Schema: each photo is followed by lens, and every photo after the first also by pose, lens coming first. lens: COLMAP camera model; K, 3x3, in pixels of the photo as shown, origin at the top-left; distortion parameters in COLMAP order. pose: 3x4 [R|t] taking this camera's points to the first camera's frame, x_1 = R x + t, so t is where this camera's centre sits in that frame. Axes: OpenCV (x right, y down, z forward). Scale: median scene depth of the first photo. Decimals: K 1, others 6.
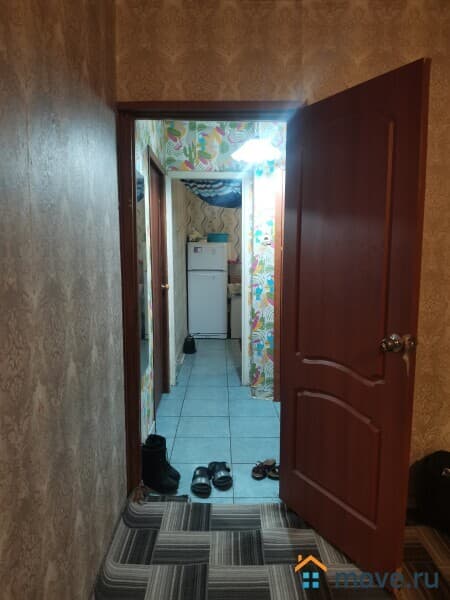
lens RADIAL K [[454.1, 0, 225.0], [0, 454.1, 300.0], [0, 0, 1]] dist [-0.044347, -0.001734]
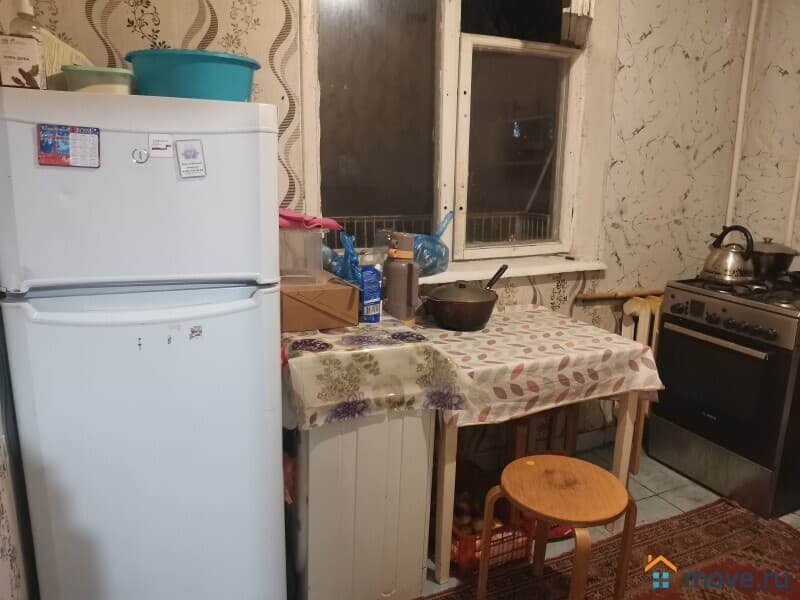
lens RADIAL K [[605.4, 0, 397.1], [0, 605.4, 303.5], [0, 0, 1]] dist [-0.044347, -0.001734]
pose [[0.917344, -0.074778, 0.391010, -0.042108], [0.027392, 0.991728, 0.125397, -0.081888], [-0.397152, -0.104322, 0.911804, 0.778446]]
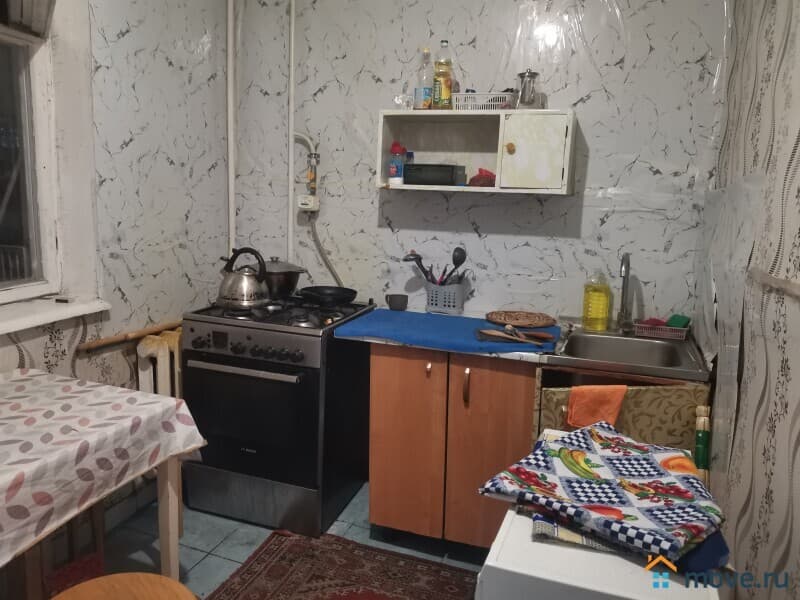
lens RADIAL K [[638.1, 0, 400.0], [0, 638.1, 300.0], [0, 0, 1]] dist [0.003360, -0.087591]
pose [[0.366996, -0.142633, 0.919222, -0.019758], [0.073715, 0.989526, 0.124111, -0.086789], [-0.927297, 0.022212, 0.373667, 0.810795]]
